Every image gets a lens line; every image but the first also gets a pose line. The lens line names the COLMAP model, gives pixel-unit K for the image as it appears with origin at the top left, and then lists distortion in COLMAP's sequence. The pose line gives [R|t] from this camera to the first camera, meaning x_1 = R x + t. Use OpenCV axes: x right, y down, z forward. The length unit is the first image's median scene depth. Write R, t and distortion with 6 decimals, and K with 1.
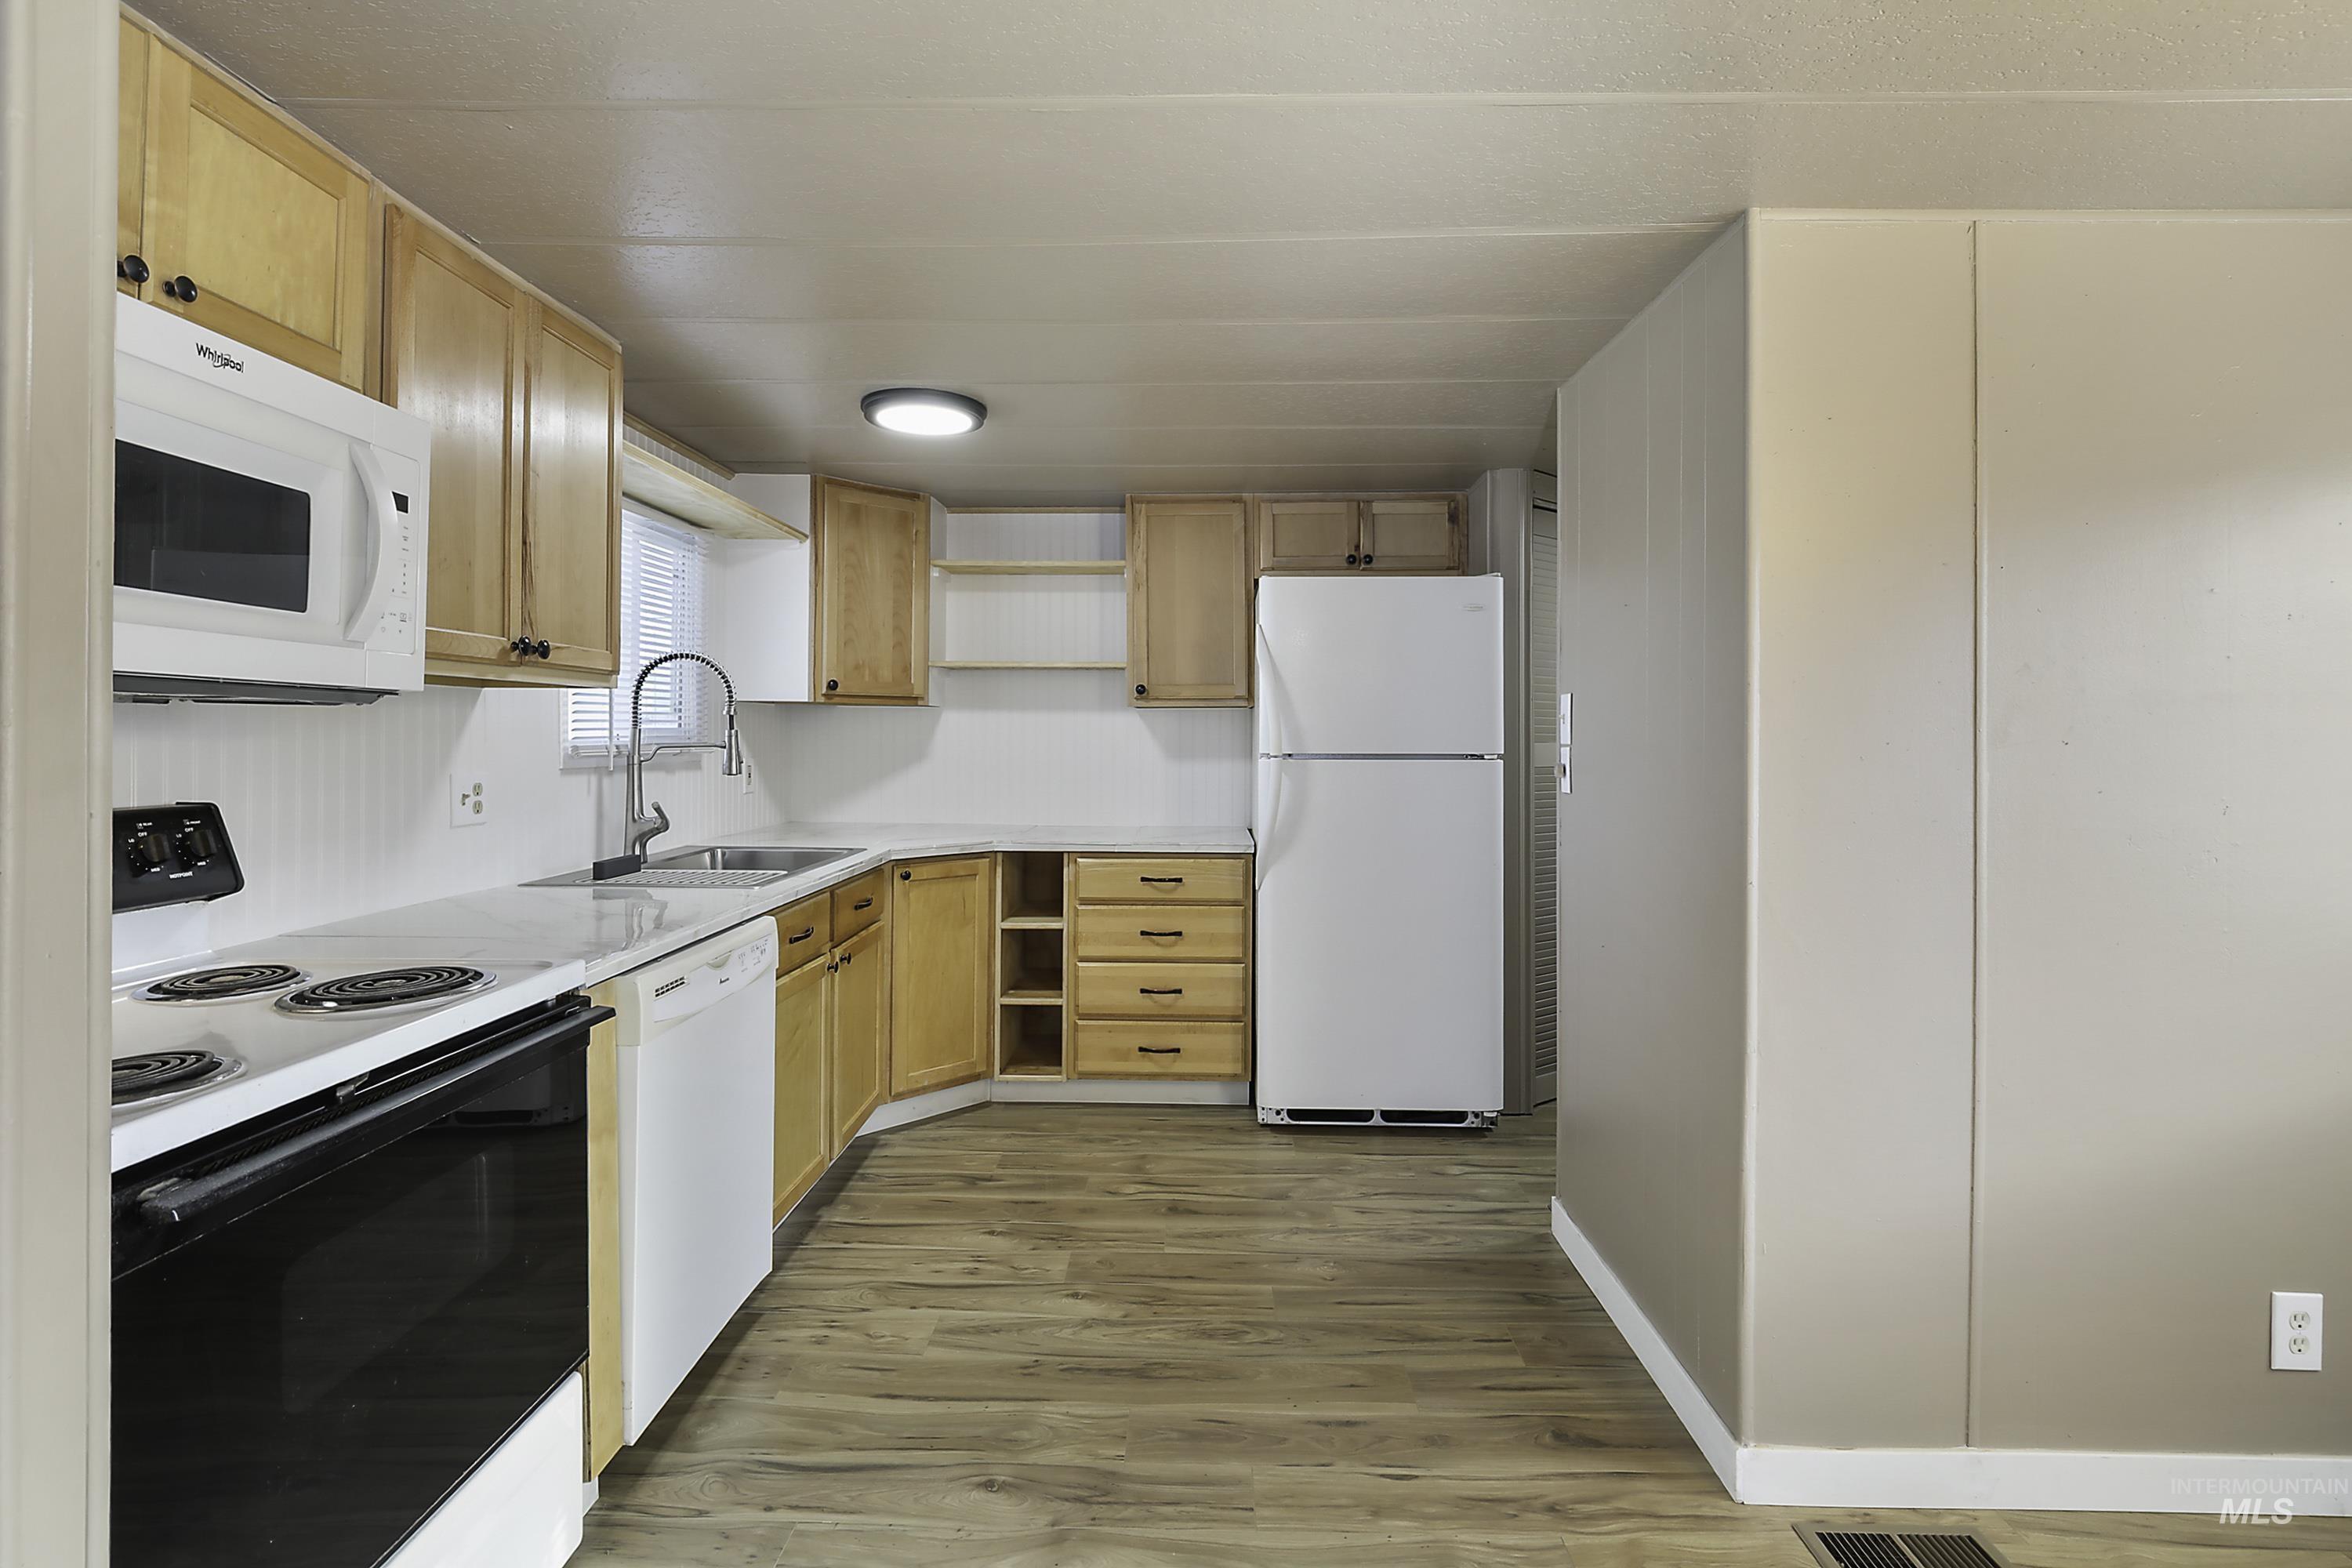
lens RADIAL K [[1106.7, 0, 1178.0], [0, 1106.7, 732.2], [0, 0, 1]] dist [-0.012459, 0.002689]
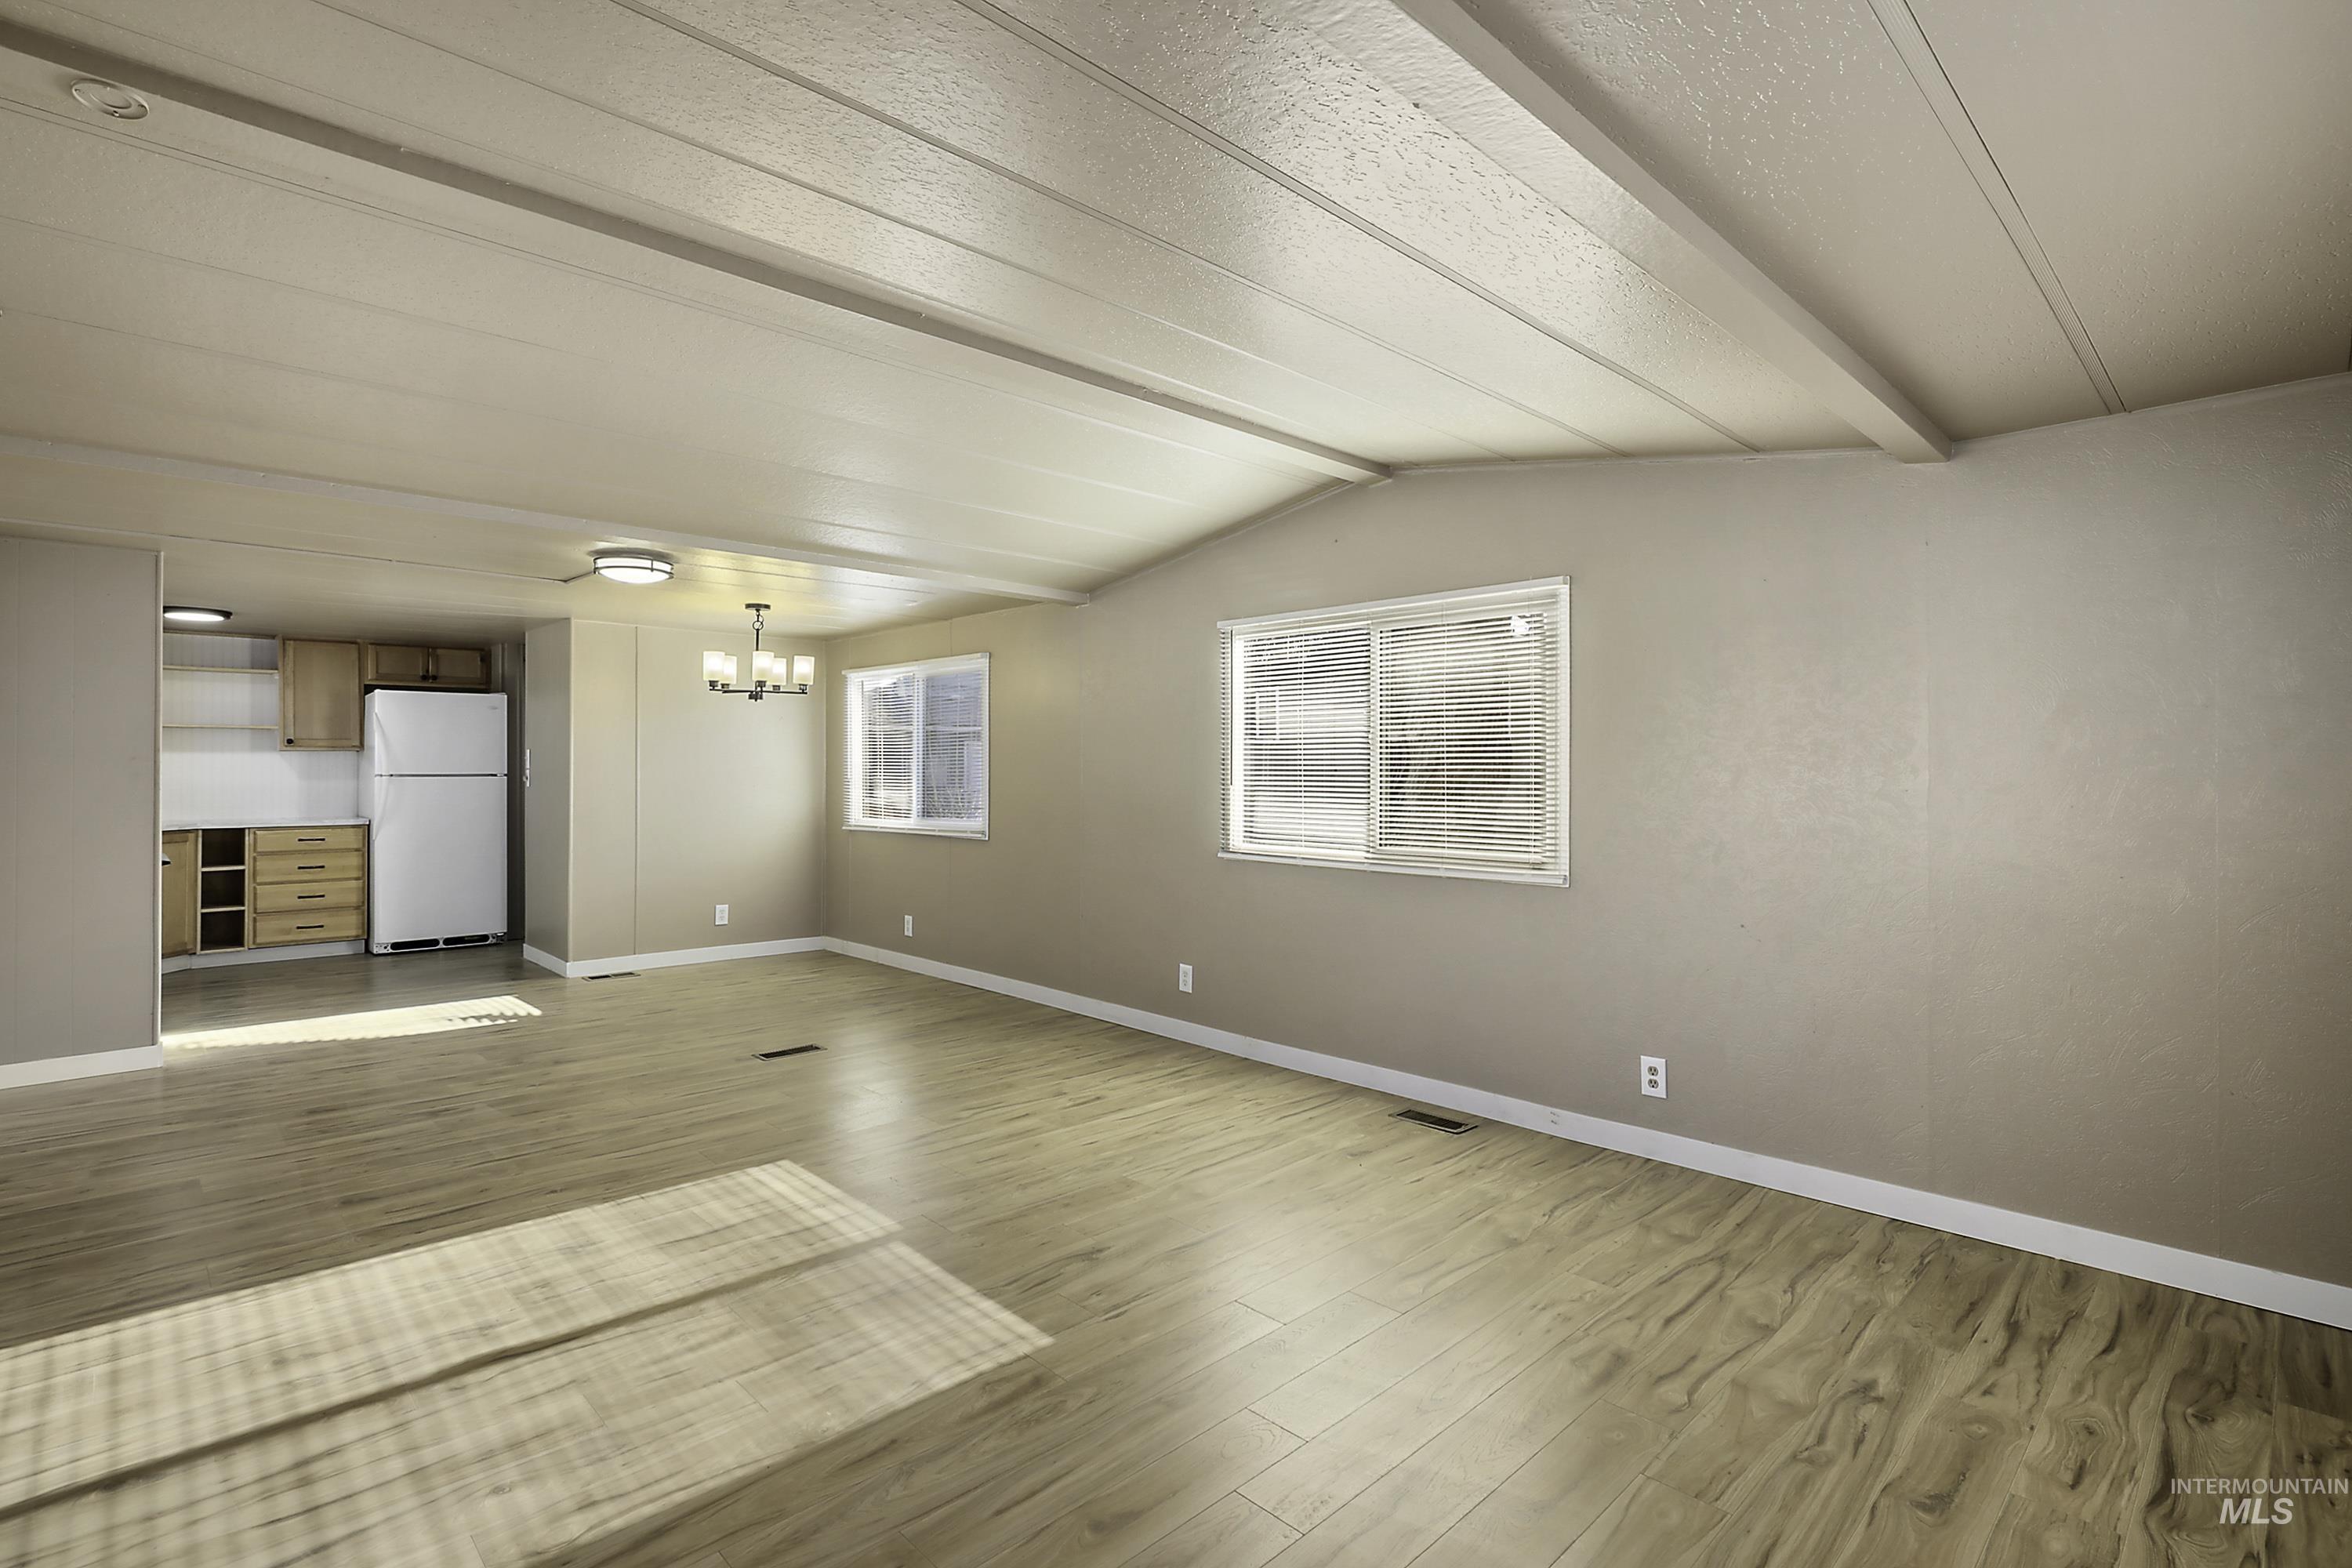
lens RADIAL K [[1106.7, 0, 1201.8], [0, 1106.7, 757.3], [0, 0, 1]] dist [-0.012459, 0.002689]
pose [[0.695174, 0.002664, 0.718836, -0.376257], [0.001977, 0.999982, -0.005617, 0.001228], [-0.718838, 0.005326, 0.695157, -1.764520]]
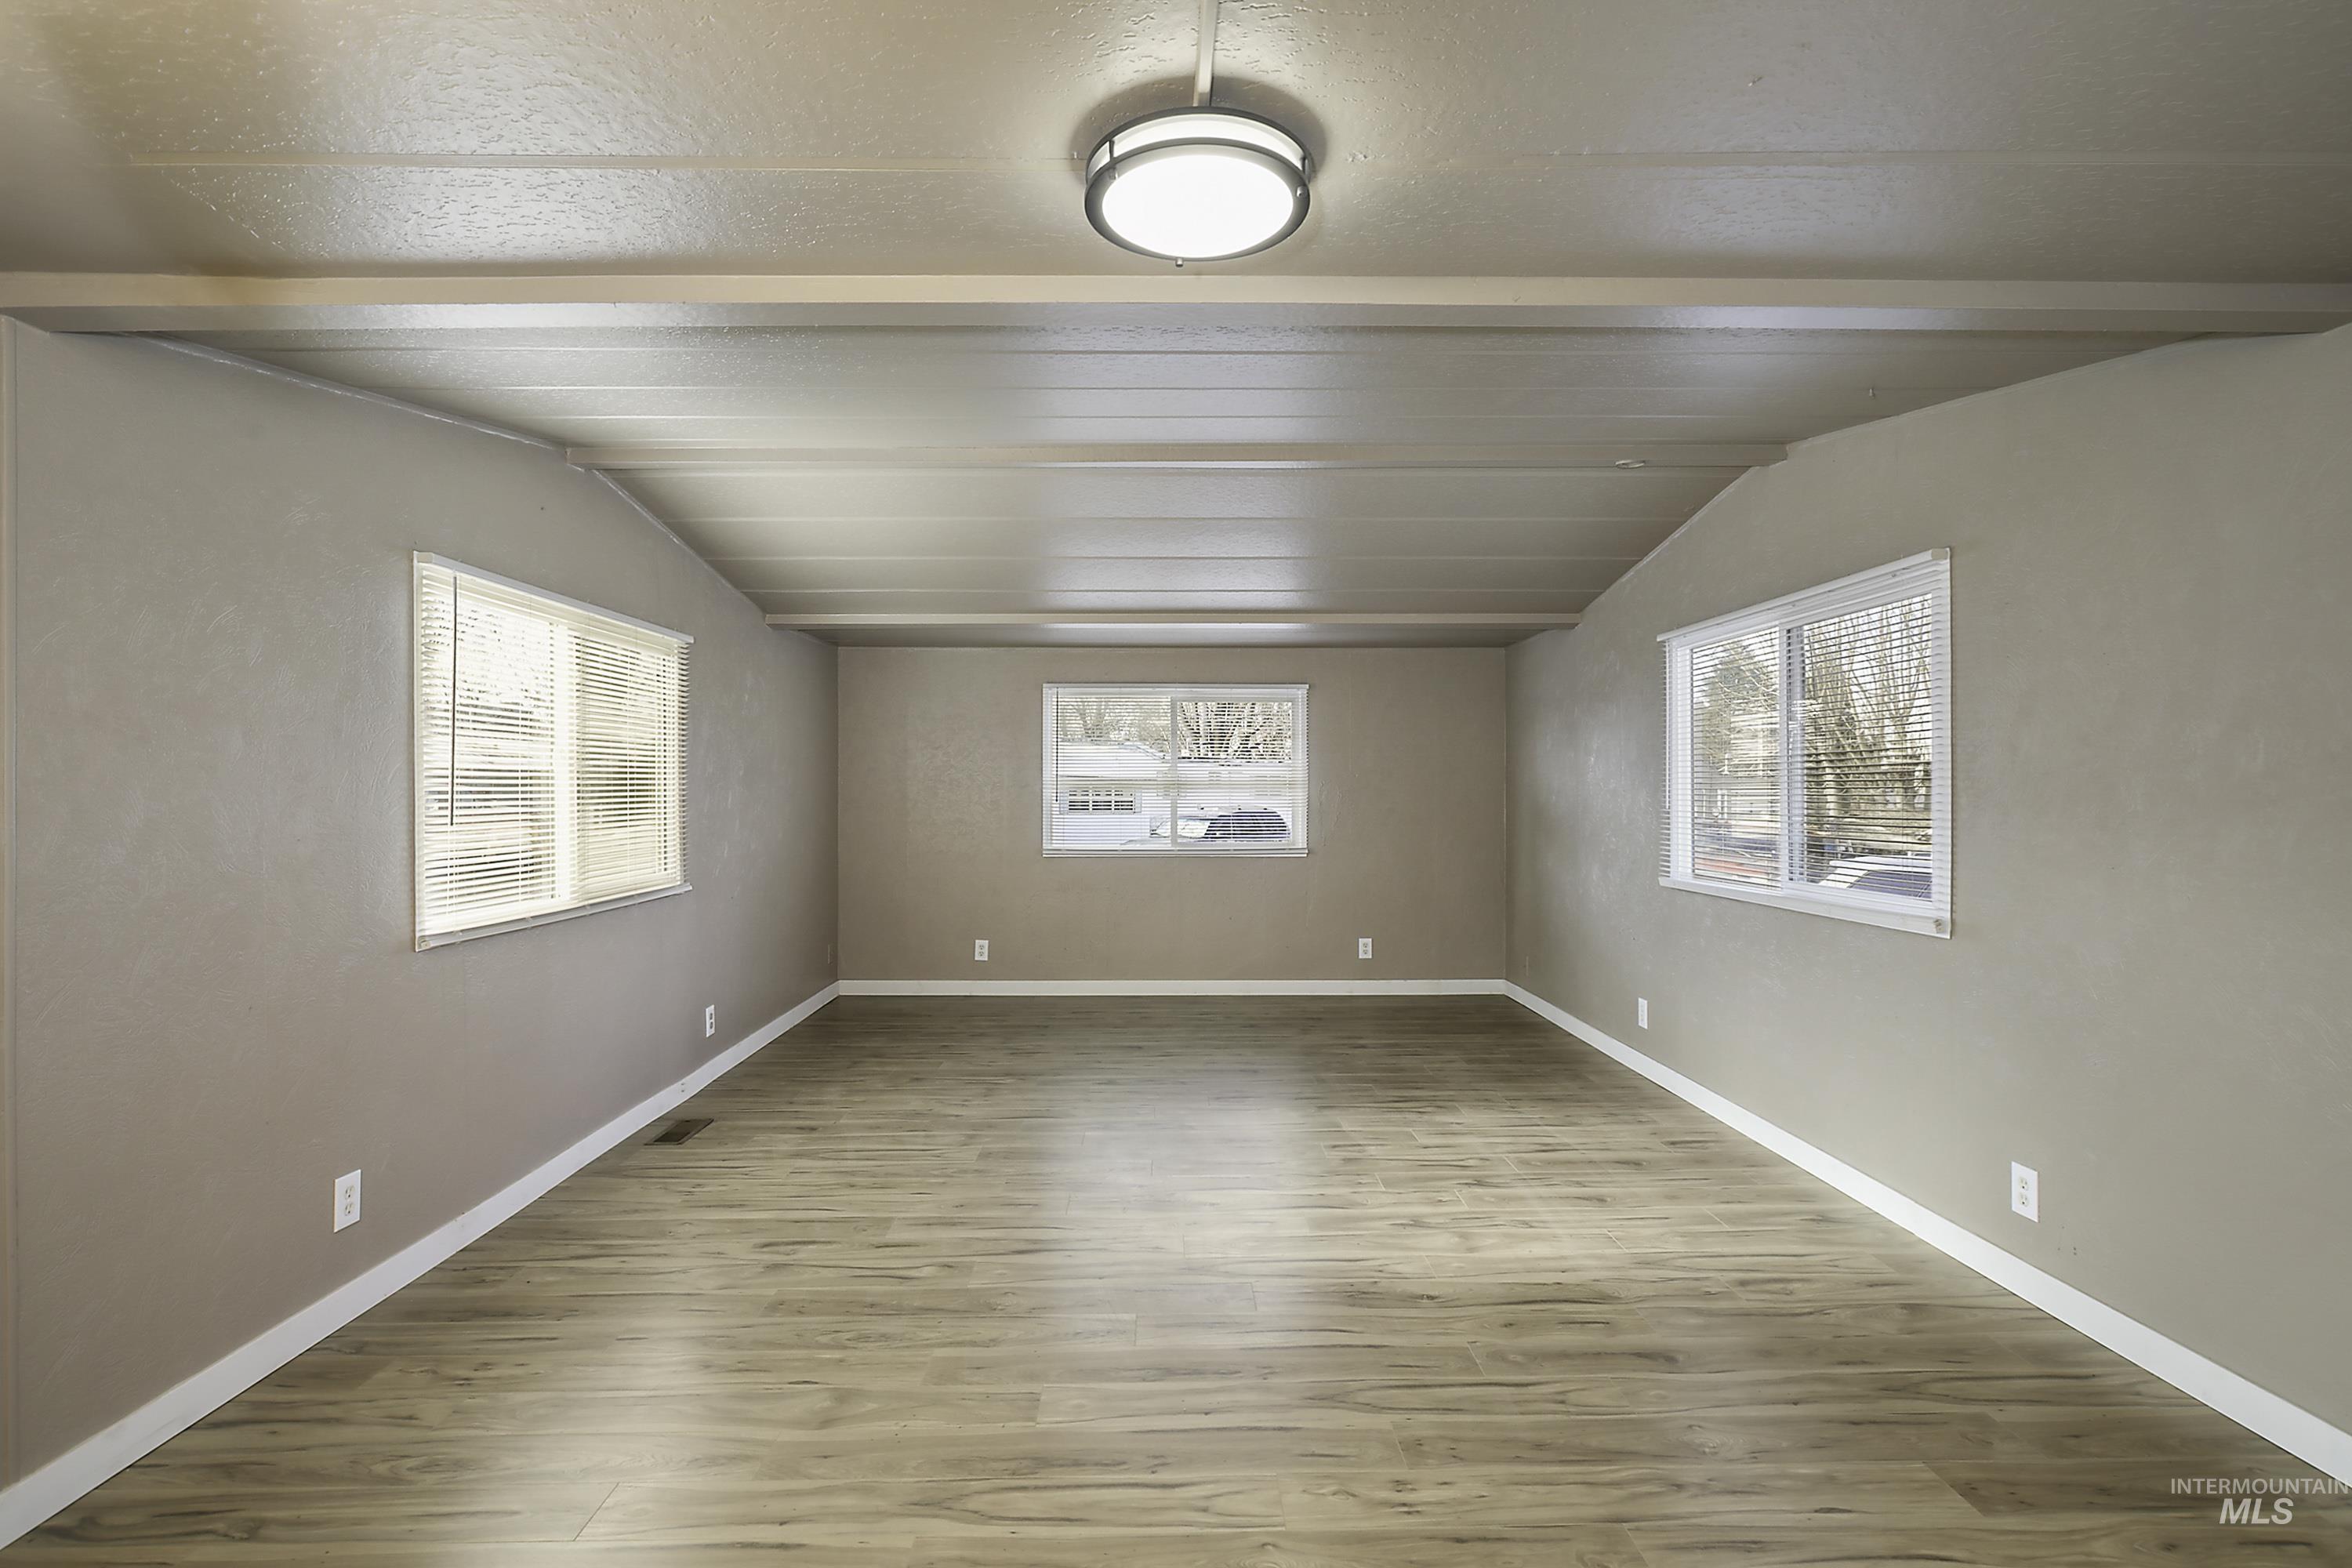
lens RADIAL K [[1106.7, 0, 1171.4], [0, 1106.7, 782.9], [0, 0, 1]] dist [-0.012459, 0.002689]
pose [[-0.999555, -0.001073, -0.029817, 0.185040], [-0.000991, 0.999996, -0.002773, -0.001216], [0.029819, -0.002742, -0.999552, 0.294585]]
